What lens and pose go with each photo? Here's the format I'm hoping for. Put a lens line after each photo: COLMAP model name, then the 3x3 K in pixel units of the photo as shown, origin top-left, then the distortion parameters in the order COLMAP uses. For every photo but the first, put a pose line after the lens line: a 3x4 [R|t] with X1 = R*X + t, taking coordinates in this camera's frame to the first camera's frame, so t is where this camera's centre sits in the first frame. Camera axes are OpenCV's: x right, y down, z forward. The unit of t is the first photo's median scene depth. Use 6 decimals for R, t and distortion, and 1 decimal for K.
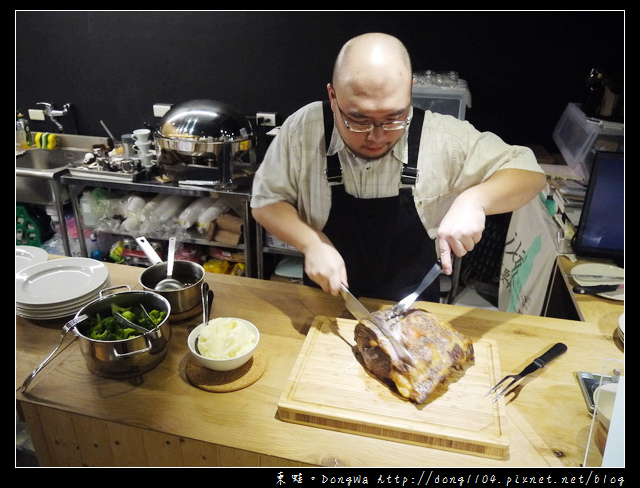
lens RADIAL K [[513.0, 0, 320.0], [0, 513.0, 244.0], [0, 0, 1]] dist [-0.044246, 0.003011]
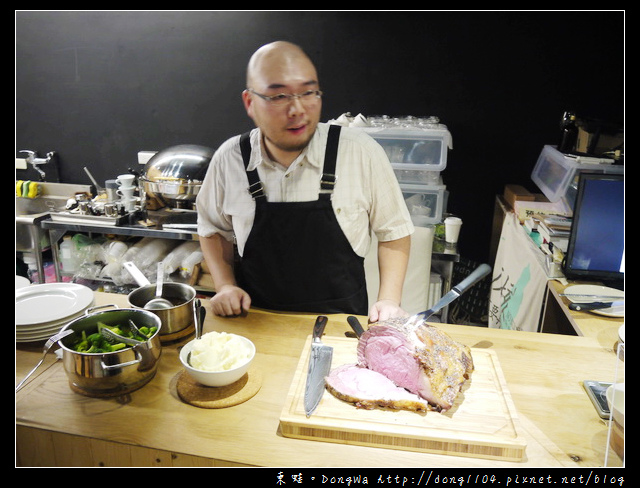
lens RADIAL K [[513.0, 0, 320.0], [0, 513.0, 244.0], [0, 0, 1]] dist [-0.044246, 0.003011]
pose [[0.999056, -0.010216, 0.042229, -0.016996], [0.015329, 0.992340, -0.122585, 0.048807], [-0.040653, 0.123116, 0.991559, 0.011701]]
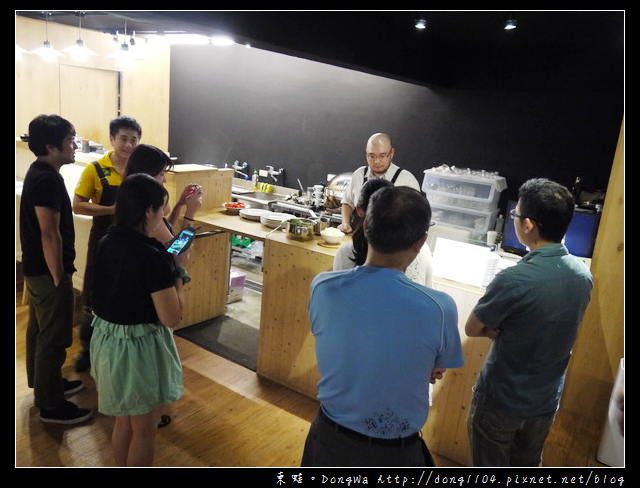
lens RADIAL K [[513.0, 0, 320.0], [0, 513.0, 244.0], [0, 0, 1]] dist [-0.044246, 0.003011]
pose [[0.938795, 0.148044, -0.311041, 0.316616], [-0.206716, 0.964405, -0.164897, 0.348494], [0.275558, 0.219101, 0.935982, -0.830890]]
